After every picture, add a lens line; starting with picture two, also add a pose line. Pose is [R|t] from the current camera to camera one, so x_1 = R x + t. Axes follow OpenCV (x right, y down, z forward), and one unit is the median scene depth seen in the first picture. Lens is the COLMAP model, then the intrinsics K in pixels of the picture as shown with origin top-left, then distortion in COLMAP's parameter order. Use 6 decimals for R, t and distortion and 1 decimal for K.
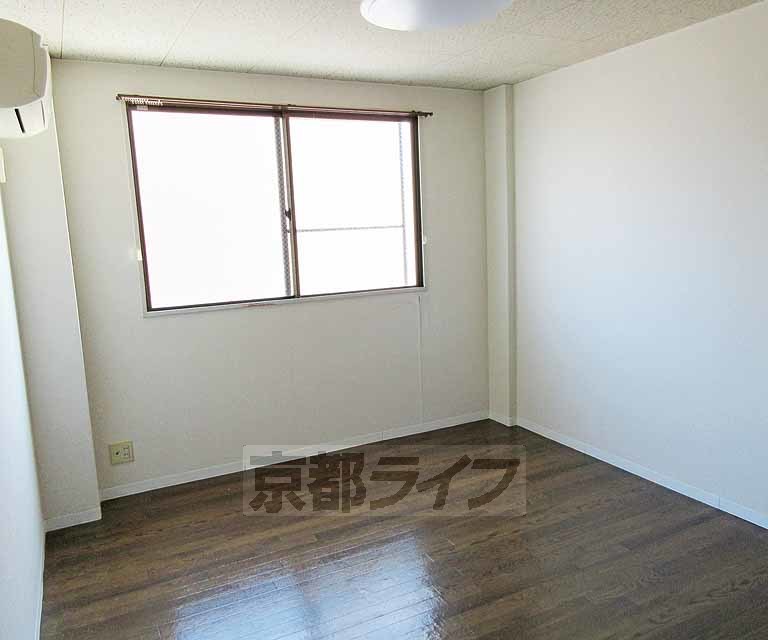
lens RADIAL K [[653.6, 0, 385.4], [0, 653.6, 320.1], [0, 0, 1]] dist [-0.006343, 0.011635]
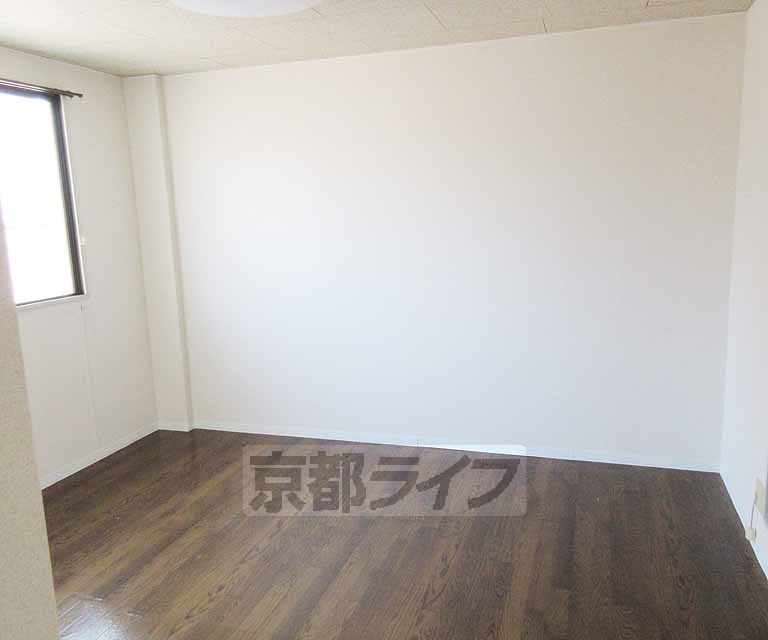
lens RADIAL K [[653.6, 0, 385.3], [0, 653.6, 319.1], [0, 0, 1]] dist [-0.006343, 0.011635]
pose [[0.706312, -0.107590, 0.699677, -0.269873], [0.115130, 0.992682, 0.036424, -0.003739], [-0.698476, 0.054827, 0.713530, 0.104491]]
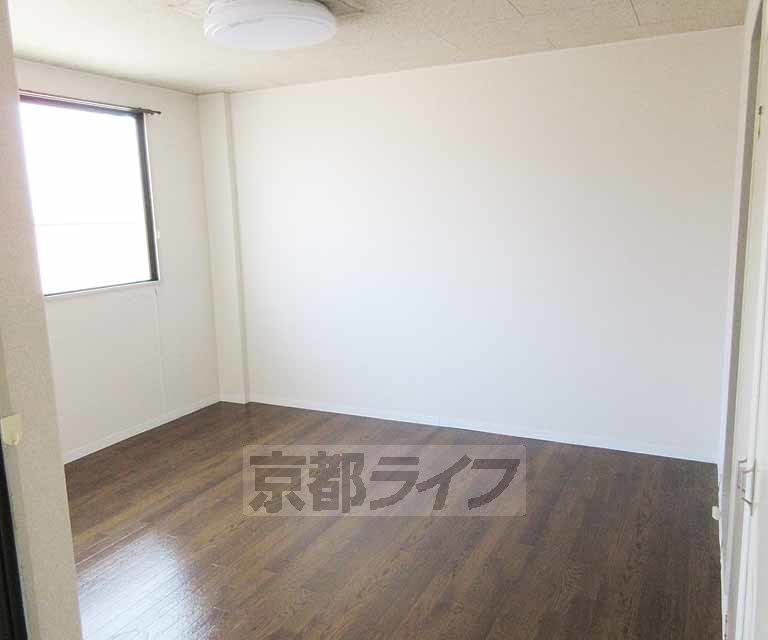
lens RADIAL K [[653.6, 0, 382.0], [0, 653.6, 320.9], [0, 0, 1]] dist [-0.006343, 0.011635]
pose [[0.808377, -0.082073, 0.582915, -0.261586], [0.087014, 0.996015, 0.019567, 0.023156], [-0.582198, 0.034905, 0.812297, -0.035092]]
